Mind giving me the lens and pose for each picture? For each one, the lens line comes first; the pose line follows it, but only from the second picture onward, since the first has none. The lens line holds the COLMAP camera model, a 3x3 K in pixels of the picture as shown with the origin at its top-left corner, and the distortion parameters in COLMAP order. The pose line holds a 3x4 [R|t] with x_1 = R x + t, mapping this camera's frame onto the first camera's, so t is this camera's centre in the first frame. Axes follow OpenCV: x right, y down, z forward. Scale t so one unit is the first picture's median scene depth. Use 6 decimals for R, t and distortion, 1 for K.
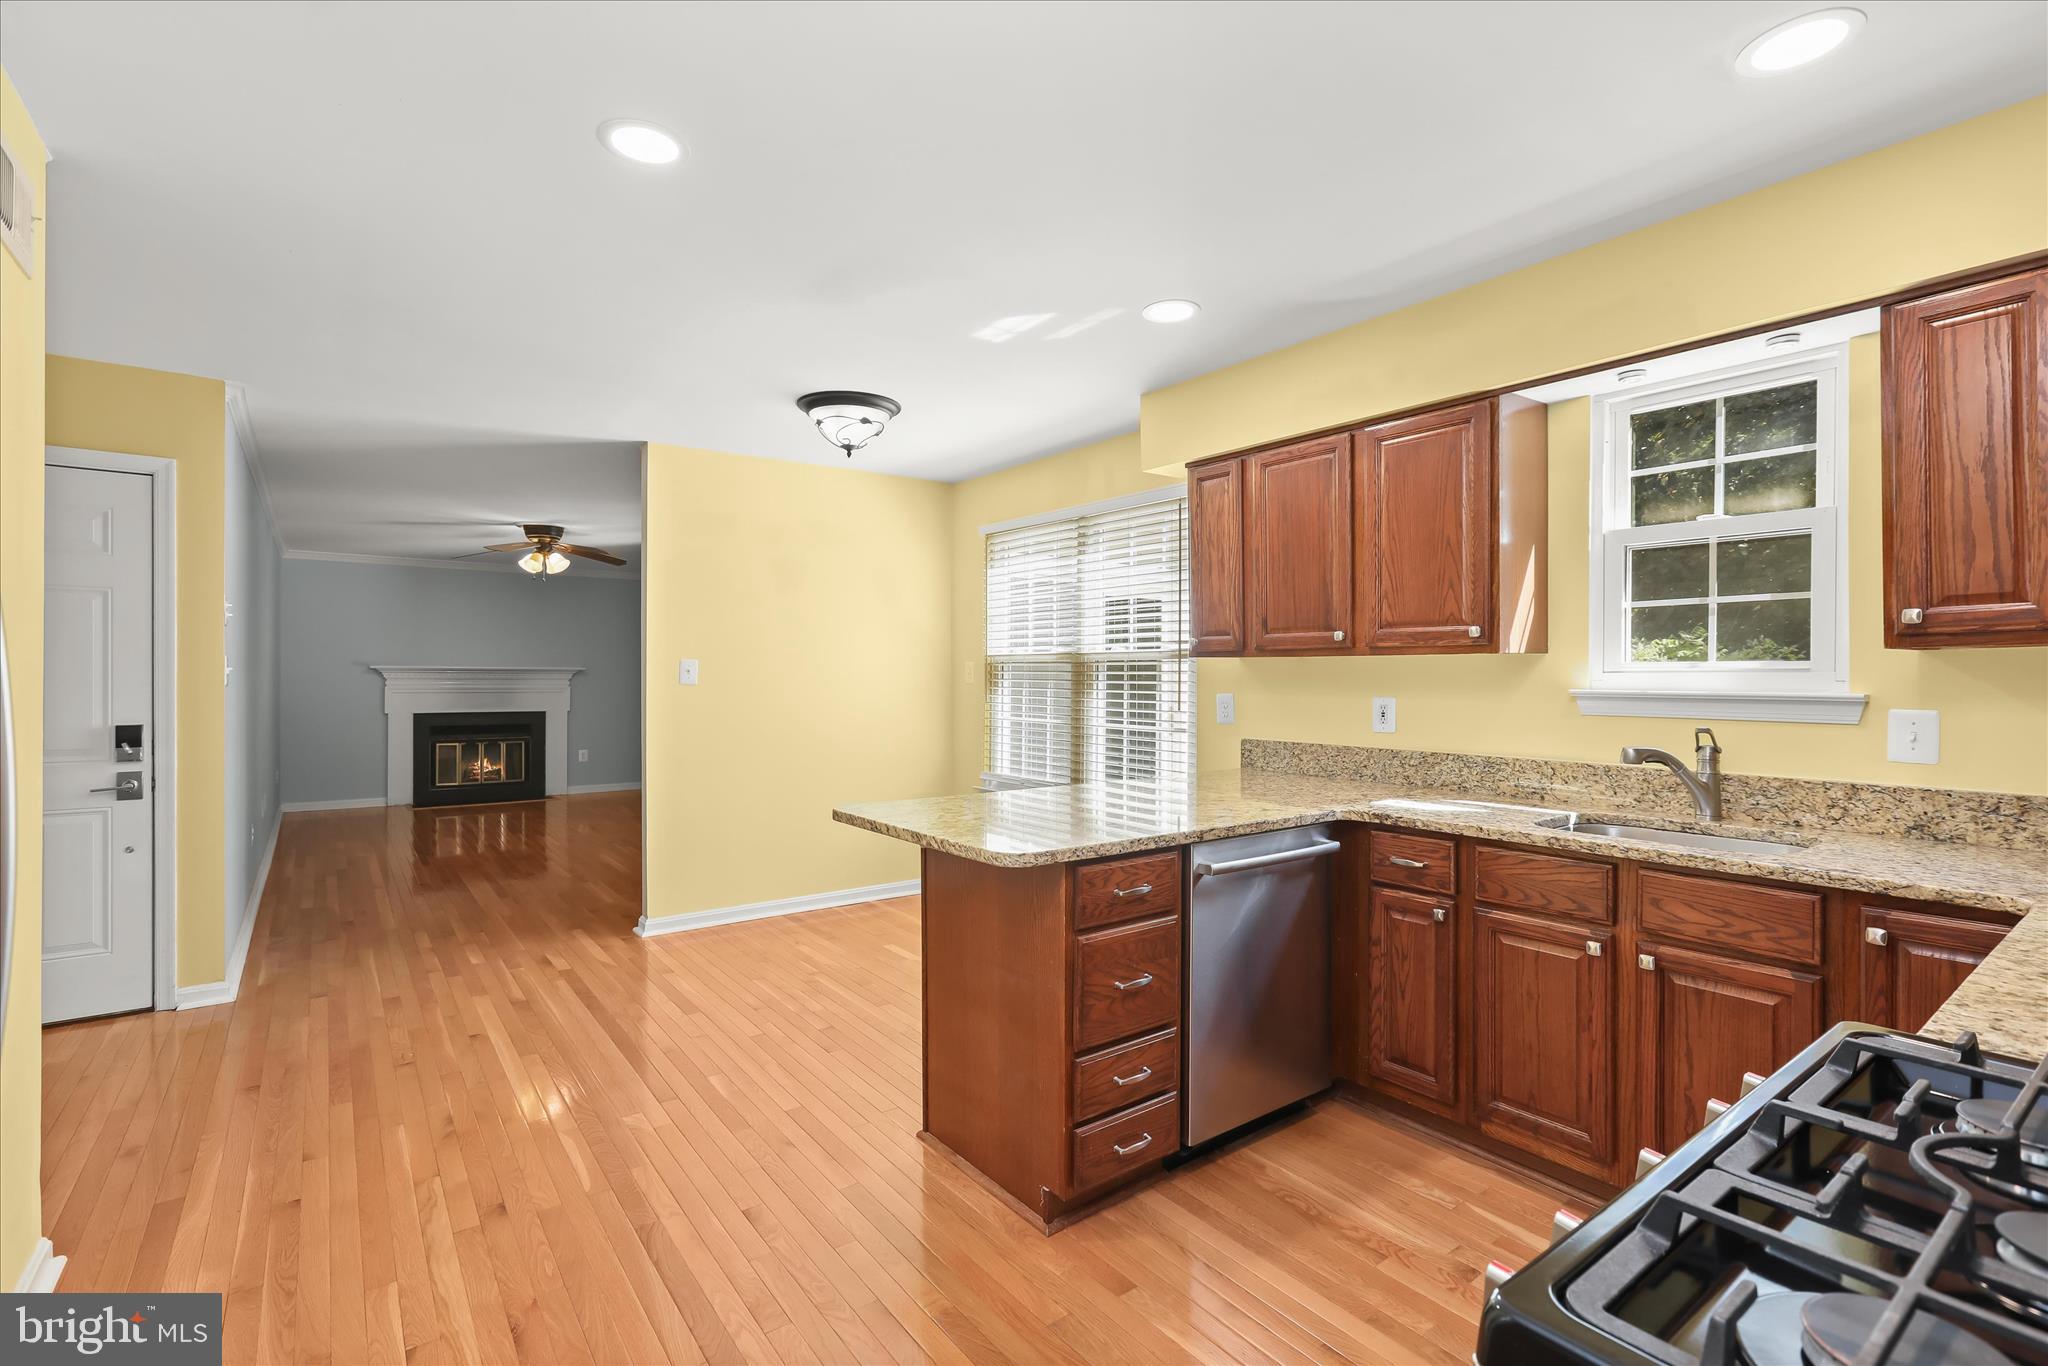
lens RADIAL K [[931.3, 0, 1017.9], [0, 931.3, 677.2], [0, 0, 1]] dist [-0.002756, 0.000954]
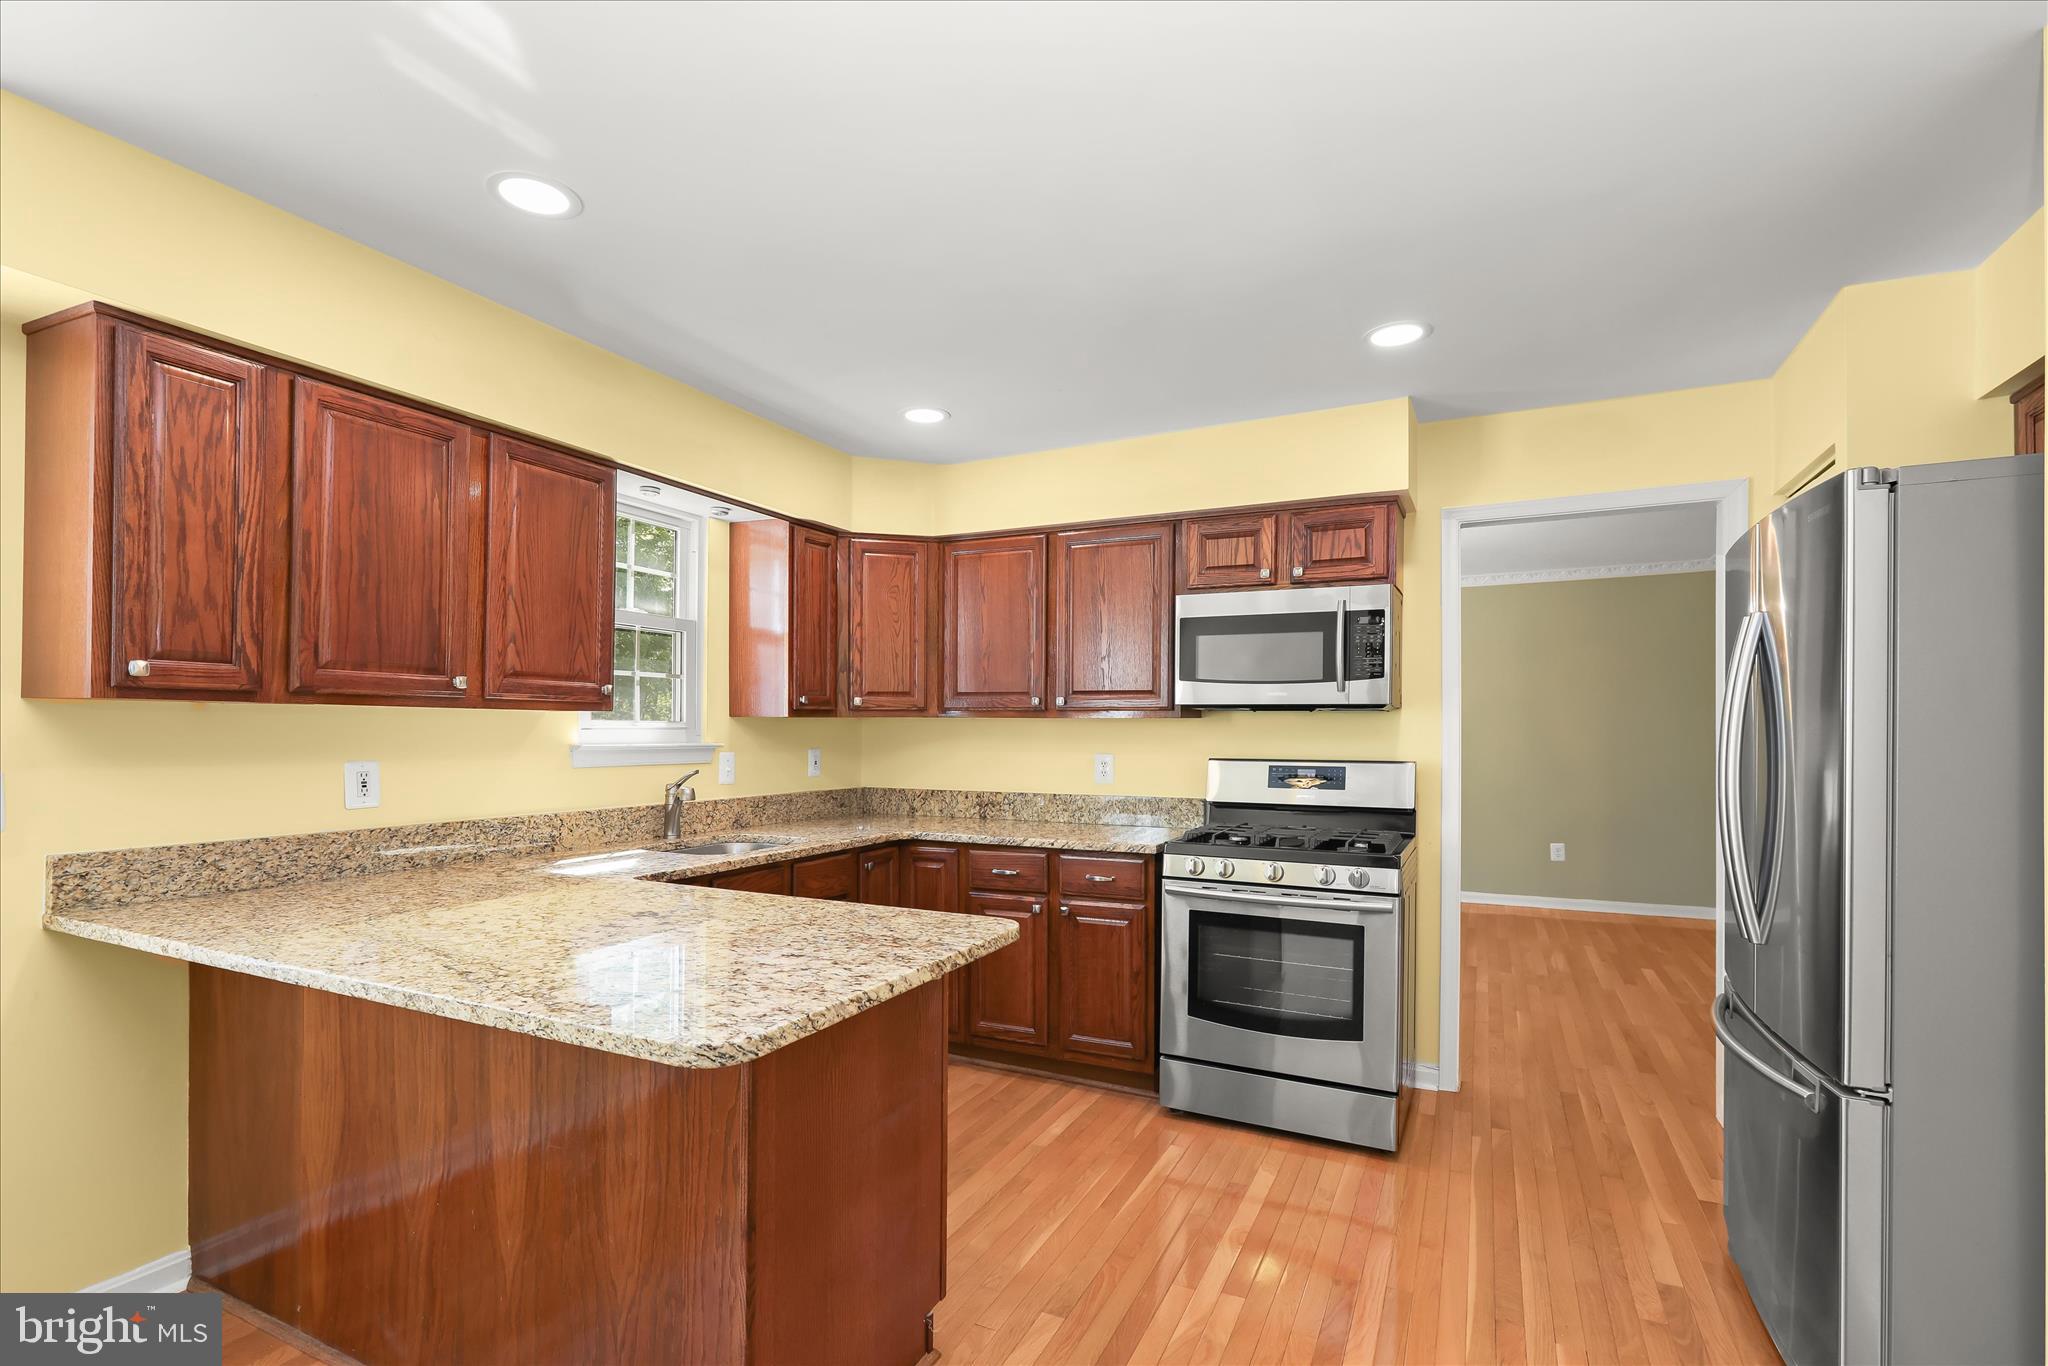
lens RADIAL K [[961.4, 0, 1019.1], [0, 961.4, 717.6], [0, 0, 1]] dist [-0.003473, 0.000718]
pose [[-0.457925, 0.007279, 0.888961, -0.557372], [-0.002516, 0.999952, -0.009483, -0.008087], [-0.888987, -0.006579, -0.457885, 0.906134]]
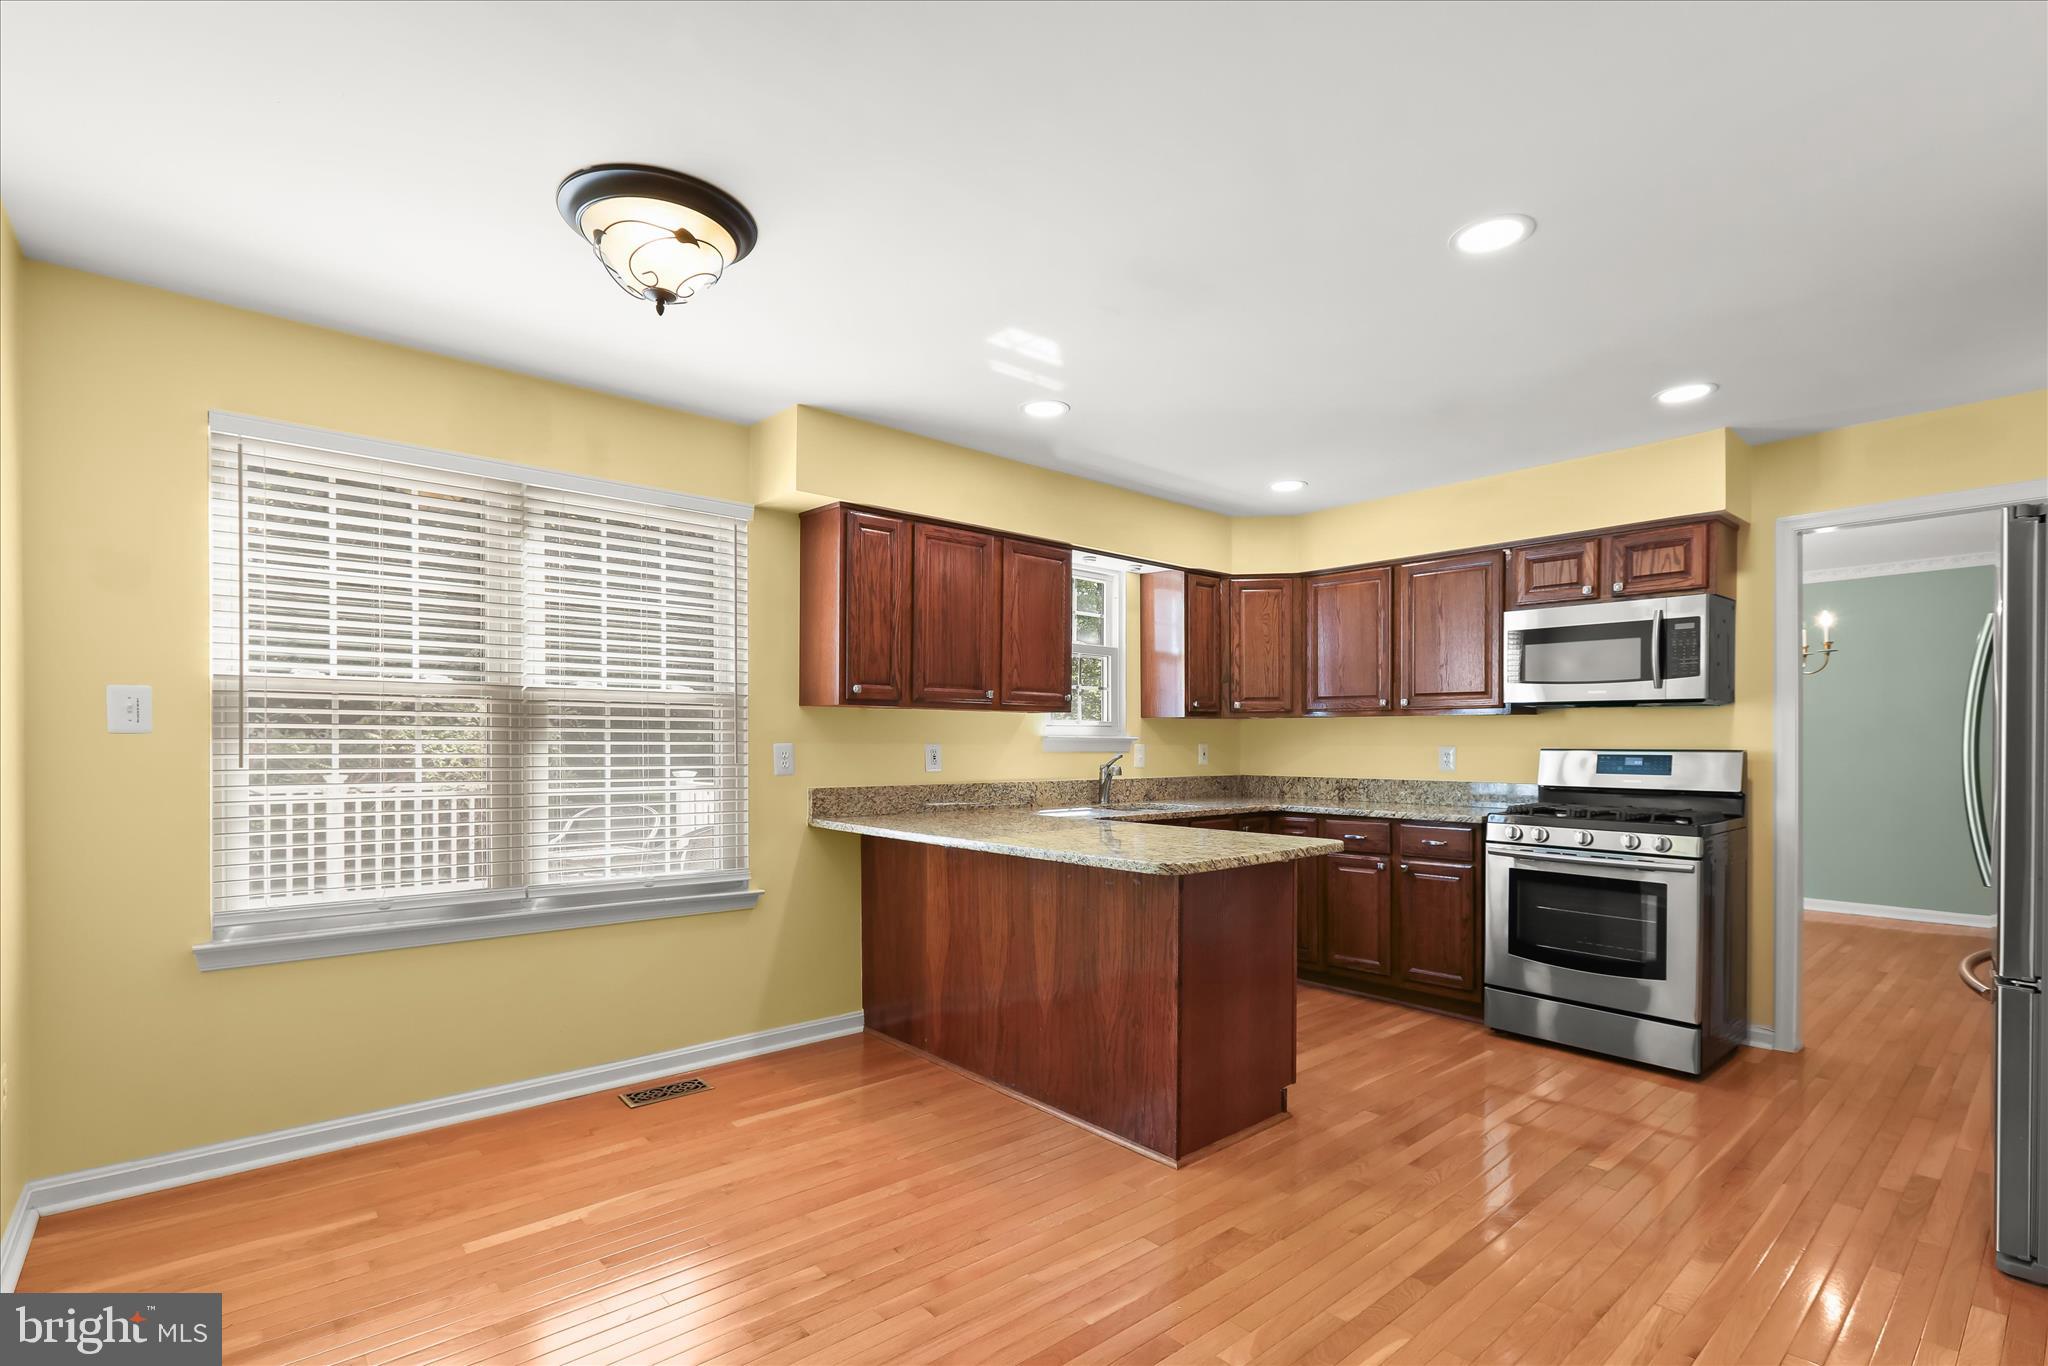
lens RADIAL K [[970.9, 0, 1009.6], [0, 970.9, 740.5], [0, 0, 1]] dist [-0.001037, 0.000778]
pose [[-0.079346, -0.000827, 0.996847, -0.935028], [-0.000138, 1.000000, 0.000819, 0.016624], [-0.996847, -0.000072, -0.079346, 1.027340]]
